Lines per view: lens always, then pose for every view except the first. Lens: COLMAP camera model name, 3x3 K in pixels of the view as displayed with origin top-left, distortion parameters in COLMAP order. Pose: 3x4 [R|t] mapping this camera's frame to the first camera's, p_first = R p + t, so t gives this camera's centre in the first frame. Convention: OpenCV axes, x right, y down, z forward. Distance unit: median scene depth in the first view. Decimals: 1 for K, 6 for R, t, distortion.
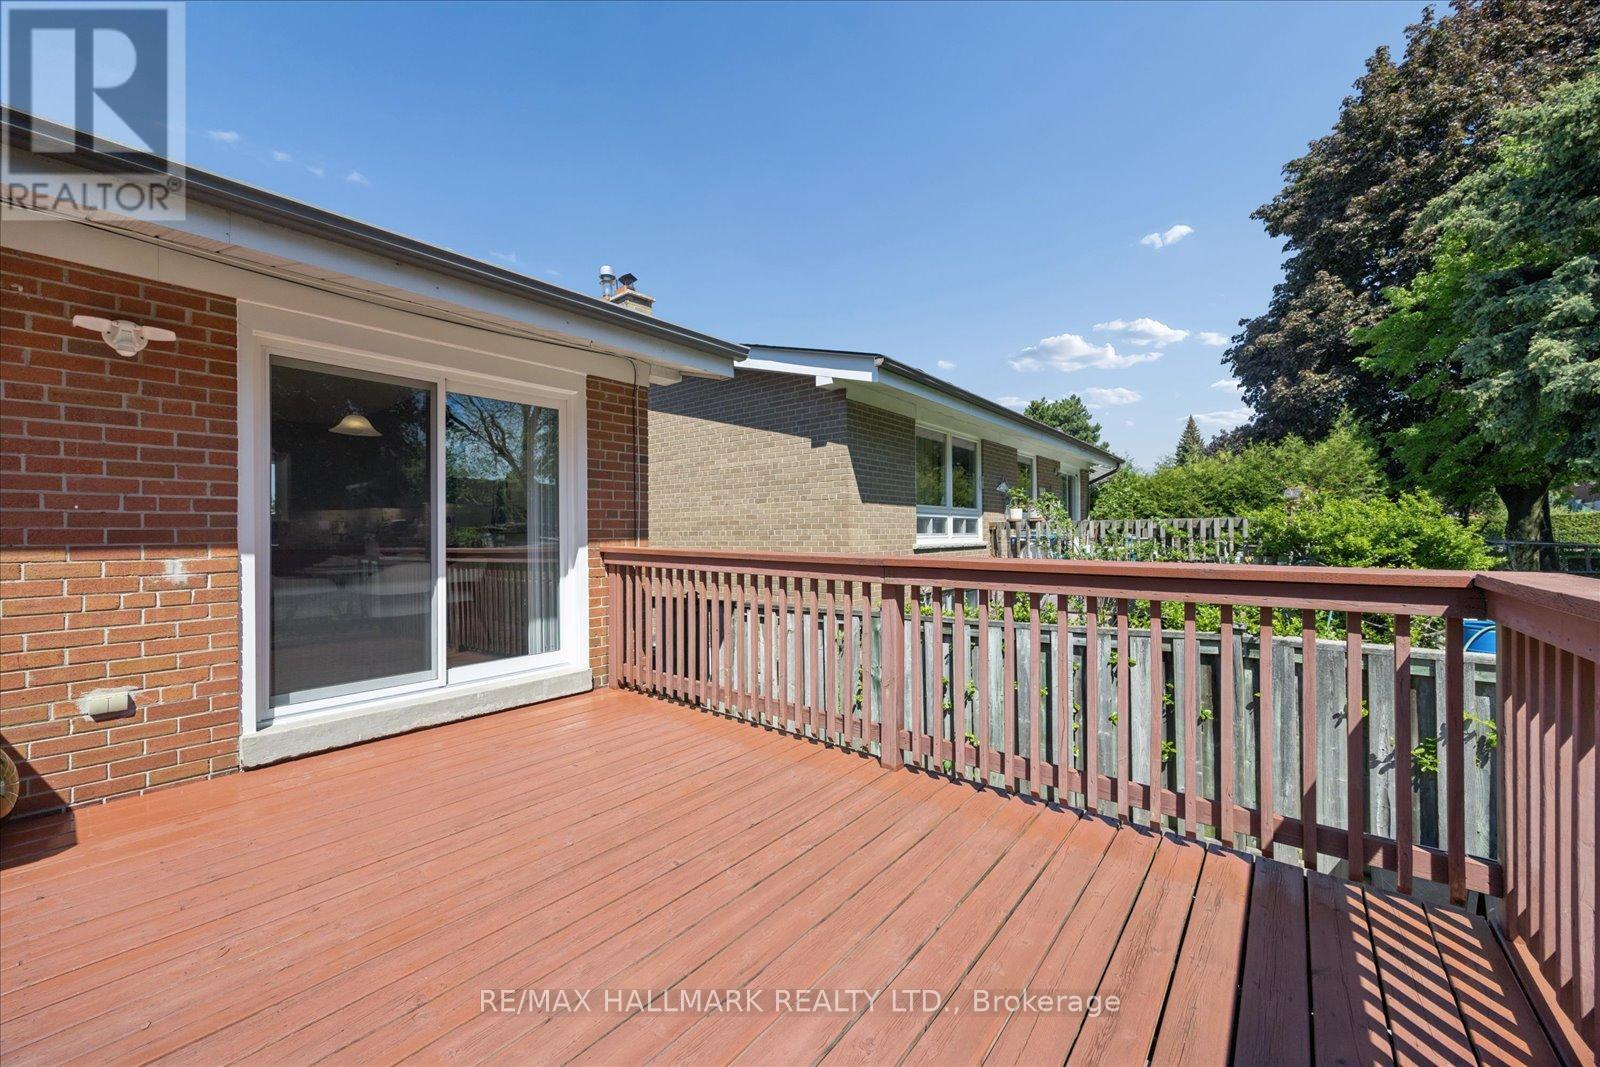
lens RADIAL K [[609.8, 0, 801.7], [0, 609.8, 531.2], [0, 0, 1]] dist [-0.001462, 0.000000]
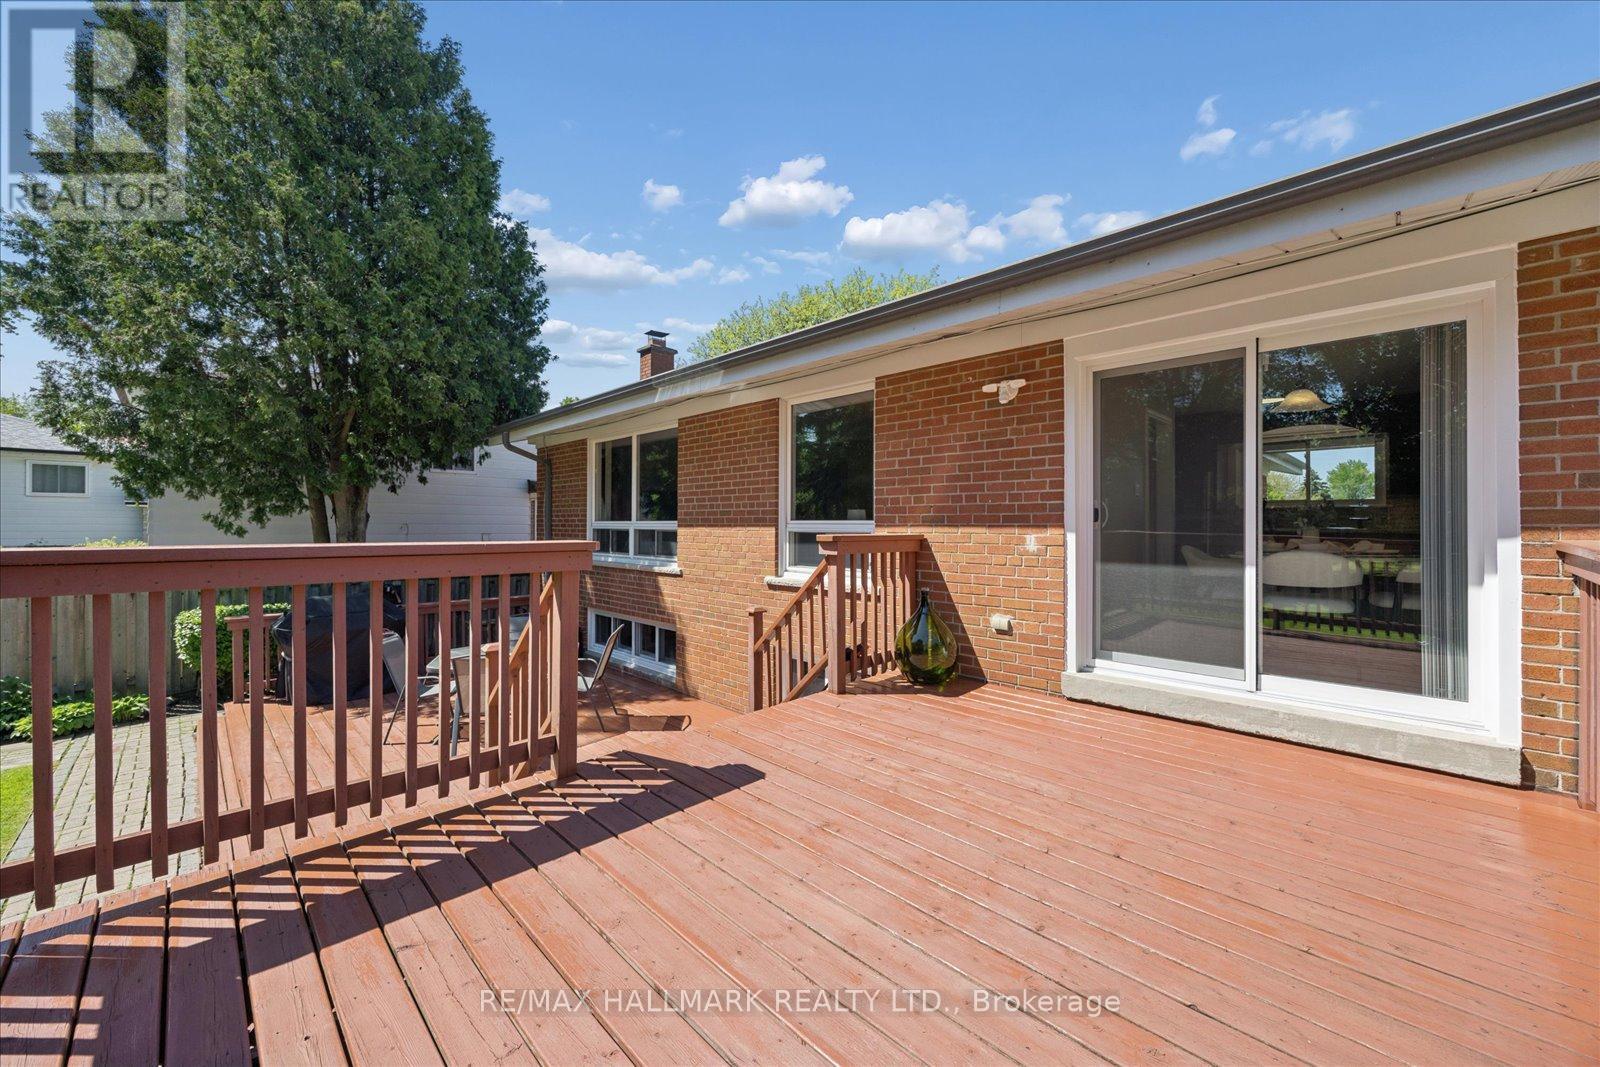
lens RADIAL K [[608.1, 0, 796.2], [0, 608.1, 525.7], [0, 0, 1]] dist [0.000400, -0.000124]
pose [[-0.095817, 0.006098, -0.995380, 0.414384], [-0.002257, 0.999977, 0.006344, 0.014796], [0.995396, 0.002854, -0.095801, 0.519568]]
